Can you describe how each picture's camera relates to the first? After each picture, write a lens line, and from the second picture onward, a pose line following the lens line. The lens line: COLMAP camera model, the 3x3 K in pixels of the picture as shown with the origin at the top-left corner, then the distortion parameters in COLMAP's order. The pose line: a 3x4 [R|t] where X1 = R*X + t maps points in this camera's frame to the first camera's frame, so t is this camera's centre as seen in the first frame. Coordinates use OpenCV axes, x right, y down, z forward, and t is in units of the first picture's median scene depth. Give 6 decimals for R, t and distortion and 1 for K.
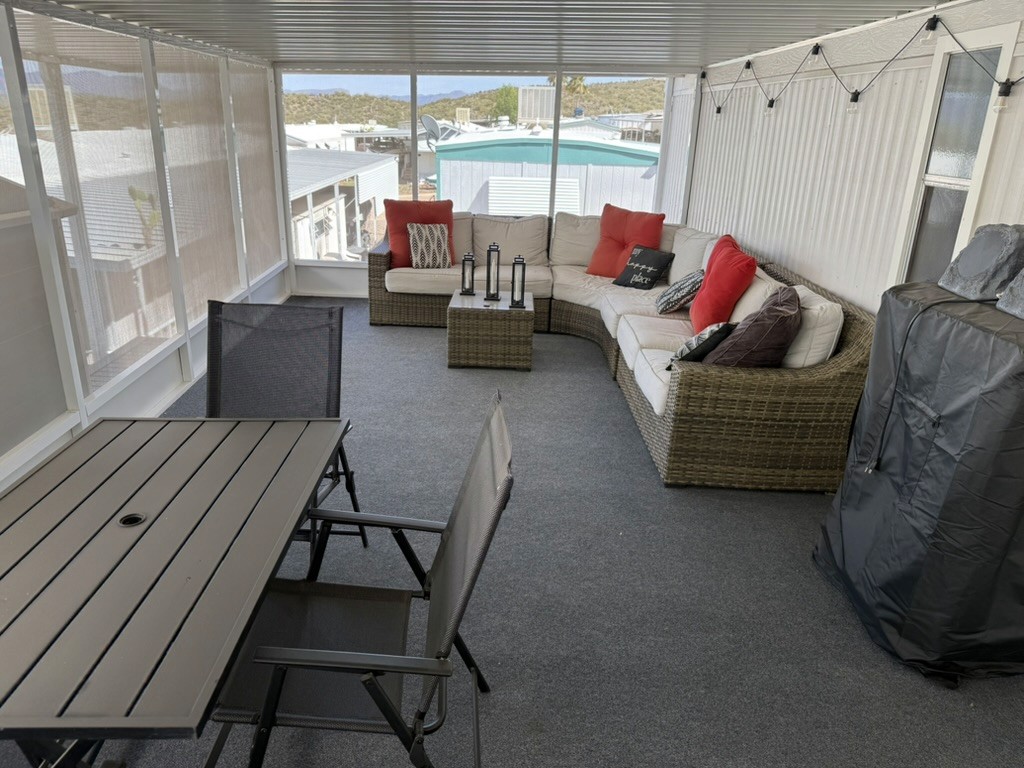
lens RADIAL K [[709.4, 0, 507.4], [0, 709.4, 385.7], [0, 0, 1]] dist [0.086339, -0.106026]
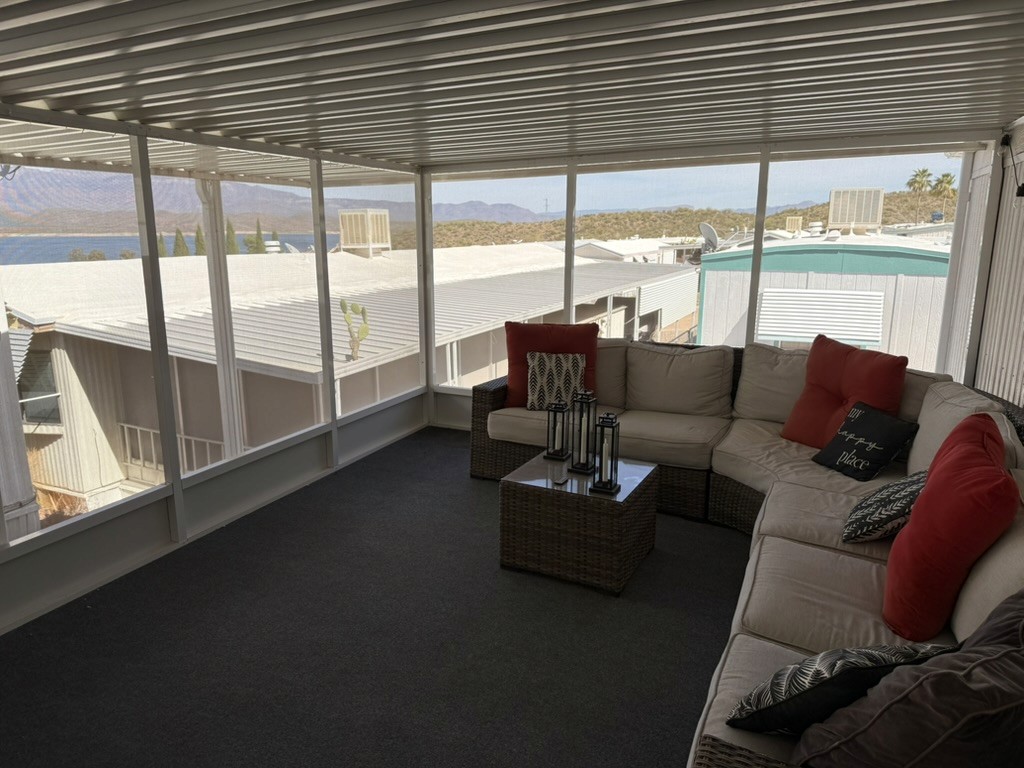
lens RADIAL K [[709.4, 0, 507.4], [0, 709.4, 385.7], [0, 0, 1]] dist [0.086339, -0.106026]
pose [[0.901725, 0.064486, -0.427474, 0.169065], [-0.126024, 0.985075, -0.117237, -0.097818], [0.413534, 0.159588, 0.896394, 0.305536]]
